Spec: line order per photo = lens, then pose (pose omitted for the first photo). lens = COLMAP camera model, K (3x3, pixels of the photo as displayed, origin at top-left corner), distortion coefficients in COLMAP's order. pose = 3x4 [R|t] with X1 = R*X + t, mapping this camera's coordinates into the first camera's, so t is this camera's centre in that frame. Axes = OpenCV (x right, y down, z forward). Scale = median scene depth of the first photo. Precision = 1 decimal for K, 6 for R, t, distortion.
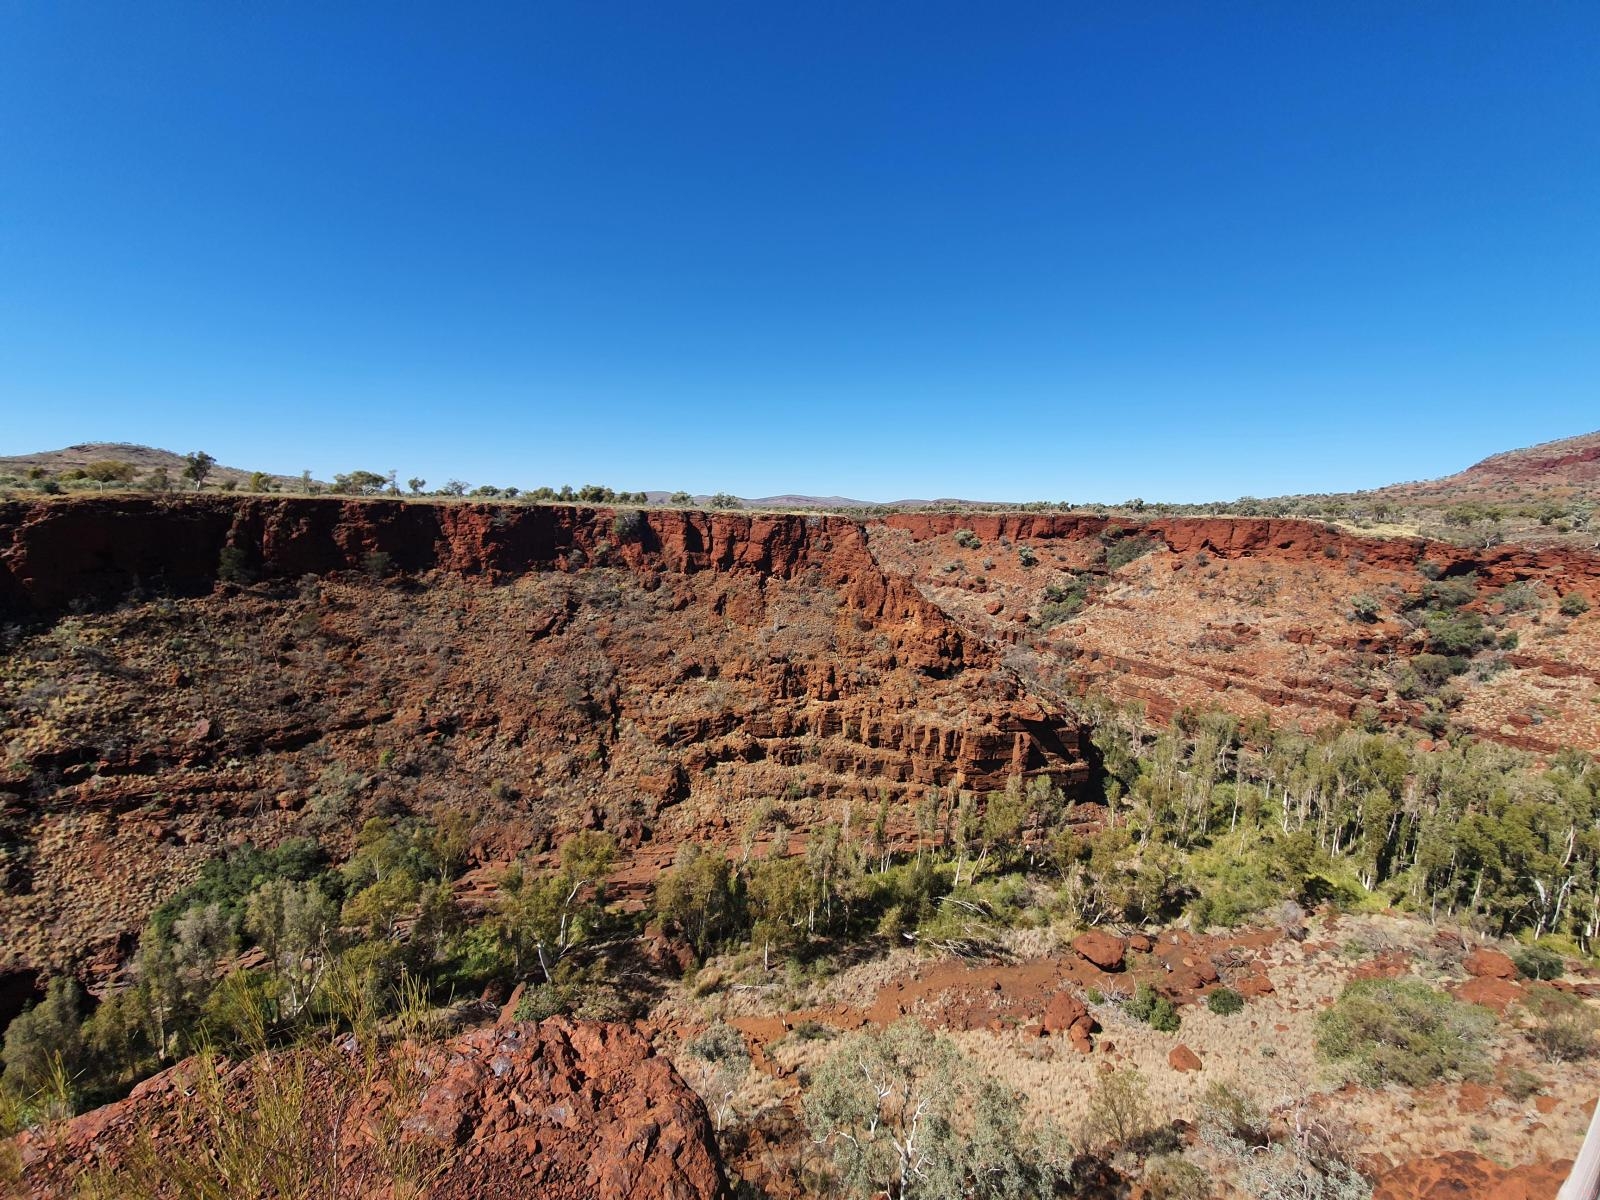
lens RADIAL K [[639.1, 0, 800.0], [0, 639.1, 600.0], [0, 0, 1]] dist [0.016511, -0.022754]
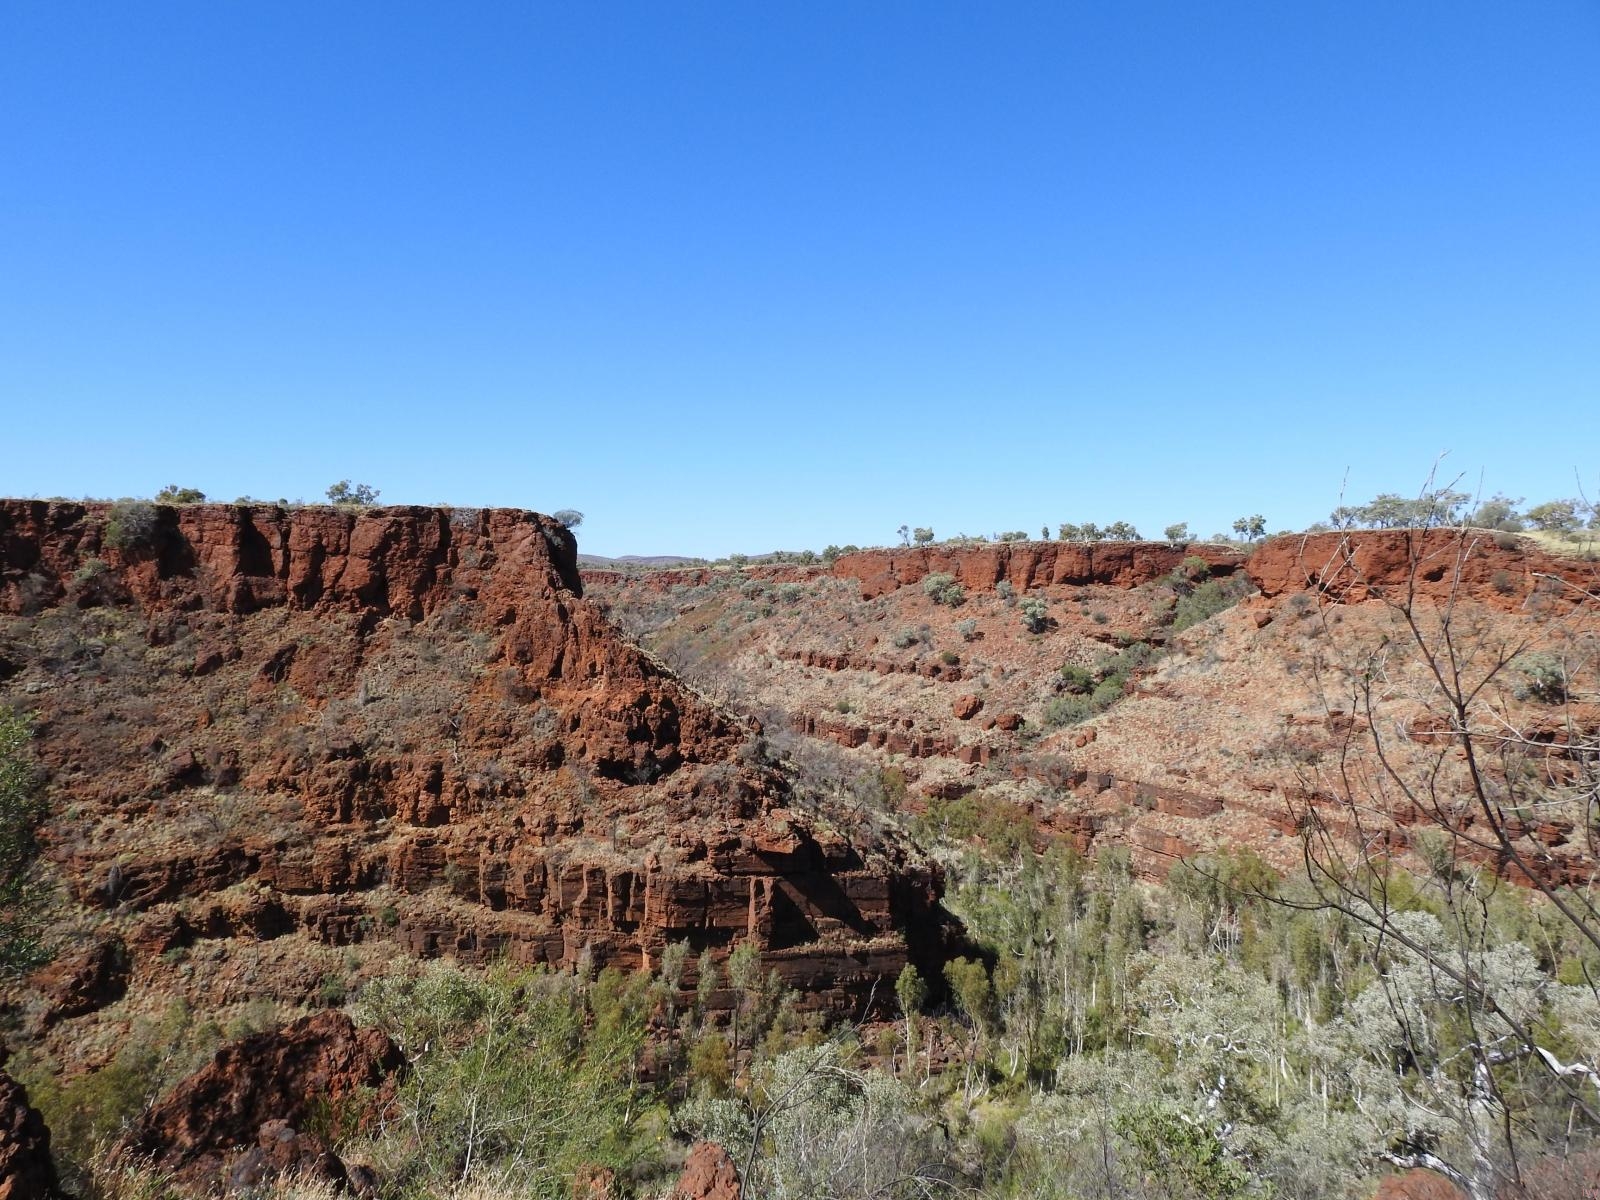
lens RADIAL K [[1173.0, 0, 797.1], [0, 1173.0, 566.2], [0, 0, 1]] dist [0.023606, -0.009203]
pose [[0.999818, -0.013835, -0.013151, 0.358591], [0.011723, 0.988781, -0.148913, 0.085834], [0.015064, 0.148732, 0.988763, -0.032253]]
